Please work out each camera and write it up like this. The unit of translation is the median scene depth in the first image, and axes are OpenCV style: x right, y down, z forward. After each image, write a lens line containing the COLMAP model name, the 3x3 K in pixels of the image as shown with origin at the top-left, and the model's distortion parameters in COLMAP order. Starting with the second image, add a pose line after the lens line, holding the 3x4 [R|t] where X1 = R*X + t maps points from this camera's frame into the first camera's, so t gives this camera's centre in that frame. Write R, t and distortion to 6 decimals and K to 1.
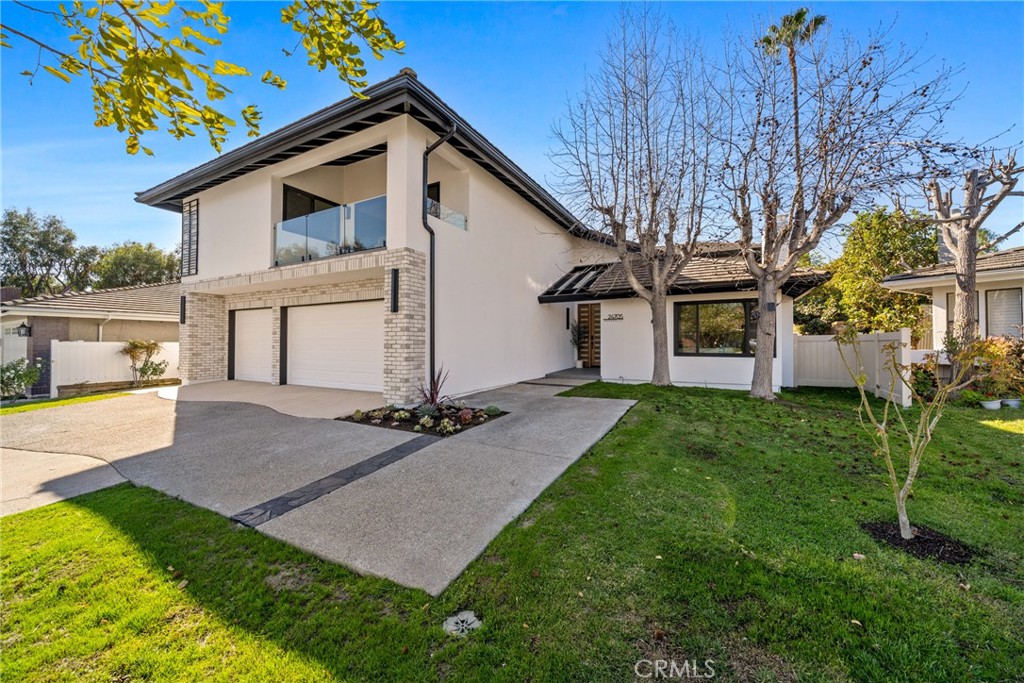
lens RADIAL K [[377.6, 0, 512.0], [0, 377.6, 341.5], [0, 0, 1]] dist [-0.000115, 0.000004]
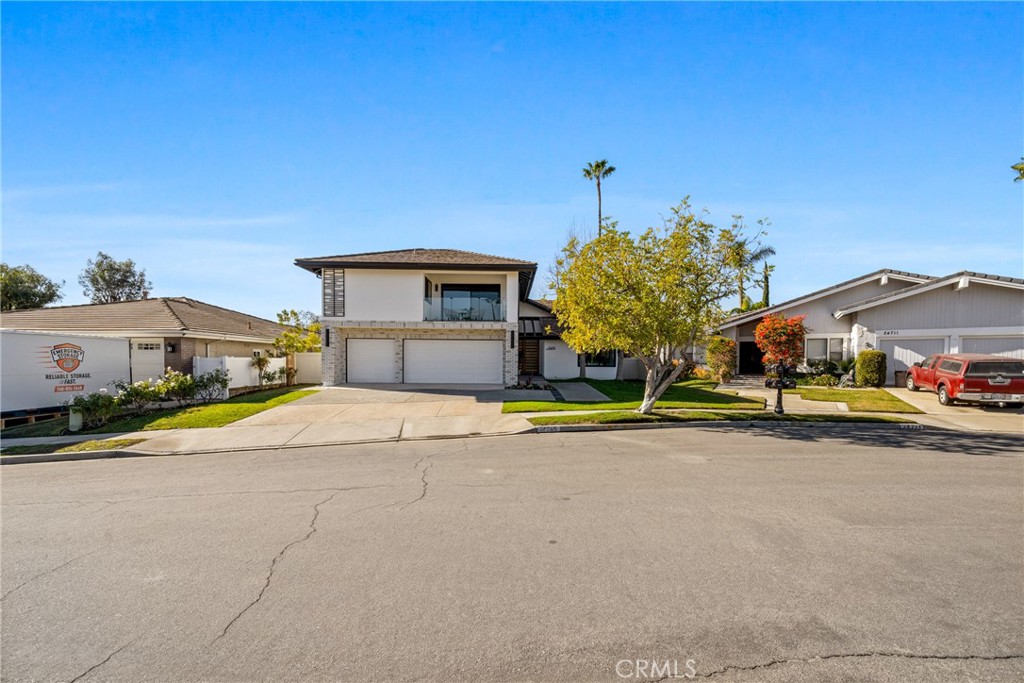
lens RADIAL K [[391.0, 0, 514.2], [0, 391.0, 372.8], [0, 0, 1]] dist [-0.001637, -0.000080]
pose [[0.872375, -0.009080, 0.488753, -0.985948], [-0.010479, 0.999250, 0.037268, -0.008048], [-0.488725, -0.037633, 0.871626, -0.785267]]
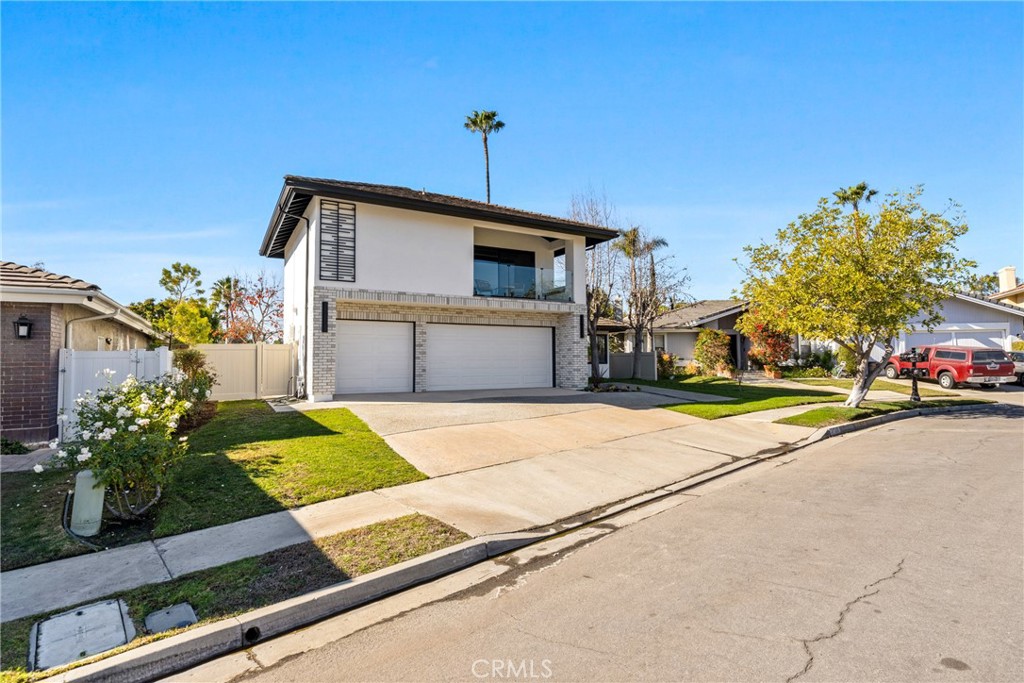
lens RADIAL K [[510.7, 0, 512.0], [0, 510.7, 341.5], [0, 0, 1]] dist [-0.000104, -0.000006]
pose [[0.529994, 0.030318, 0.847459, -1.658421], [0.000793, 0.999343, -0.036248, 0.018493], [-0.848001, 0.019883, 0.529622, -0.019331]]
